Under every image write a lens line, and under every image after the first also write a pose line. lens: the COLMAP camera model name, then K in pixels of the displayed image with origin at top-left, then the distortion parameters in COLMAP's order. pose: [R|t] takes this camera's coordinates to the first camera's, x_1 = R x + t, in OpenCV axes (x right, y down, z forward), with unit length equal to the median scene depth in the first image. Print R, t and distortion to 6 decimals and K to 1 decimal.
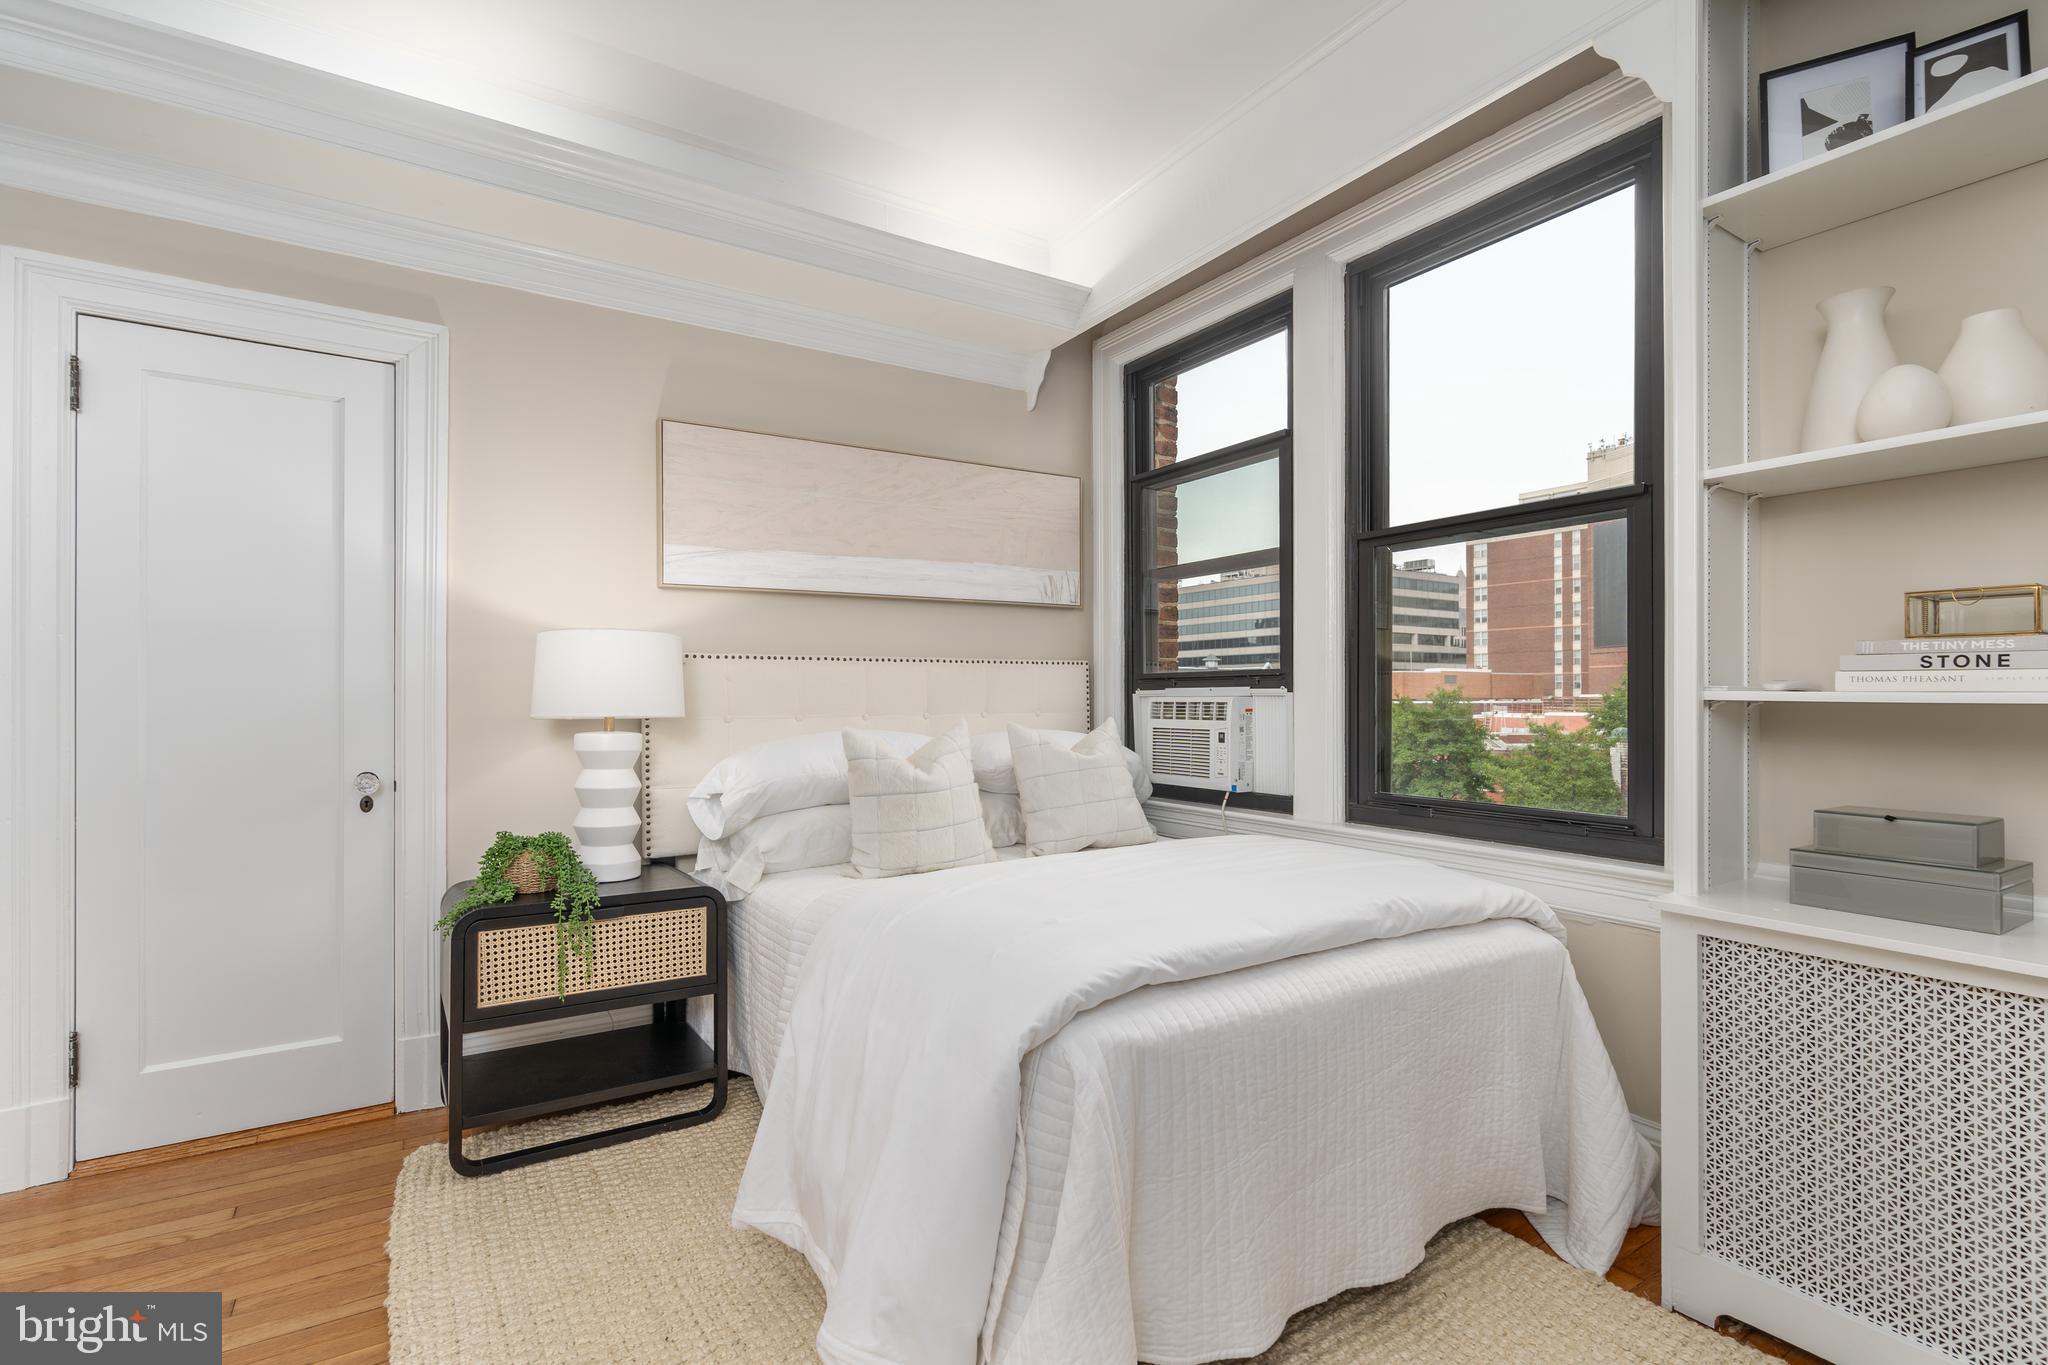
lens RADIAL K [[964.7, 0, 1024.0], [0, 964.7, 682.5], [0, 0, 1]] dist [-0.000325, 0.000185]
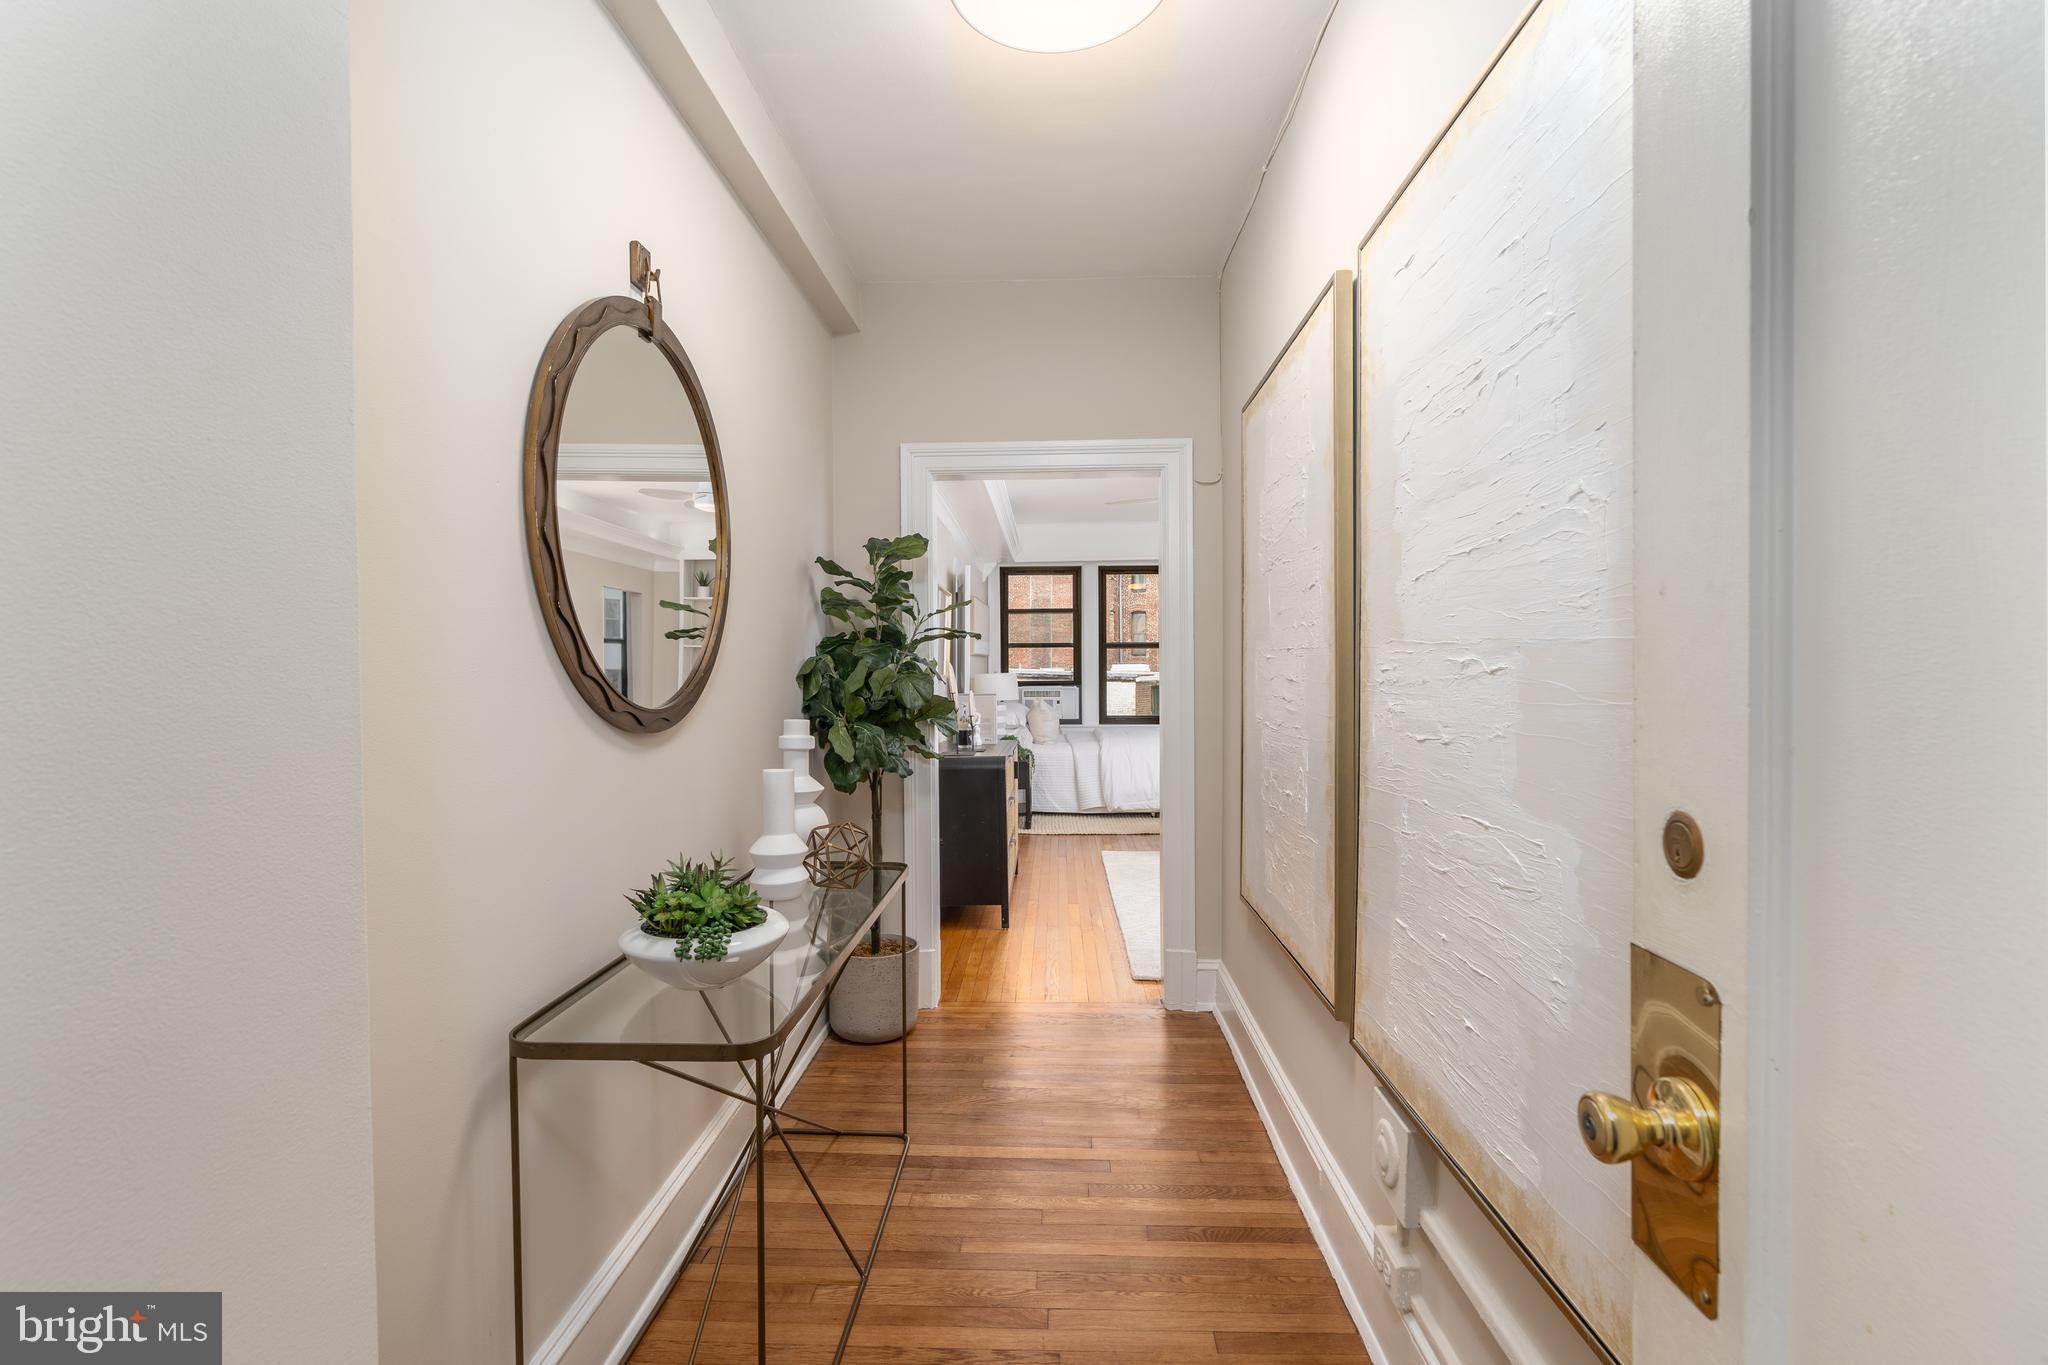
lens RADIAL K [[977.9, 0, 1024.0], [0, 977.9, 682.5], [0, 0, 1]] dist [-0.001407, 0.000717]
pose [[0.564845, -0.011291, 0.825120, -2.643349], [-0.004221, 0.999854, 0.016572, -0.063283], [-0.825186, -0.012844, 0.564715, -0.763090]]
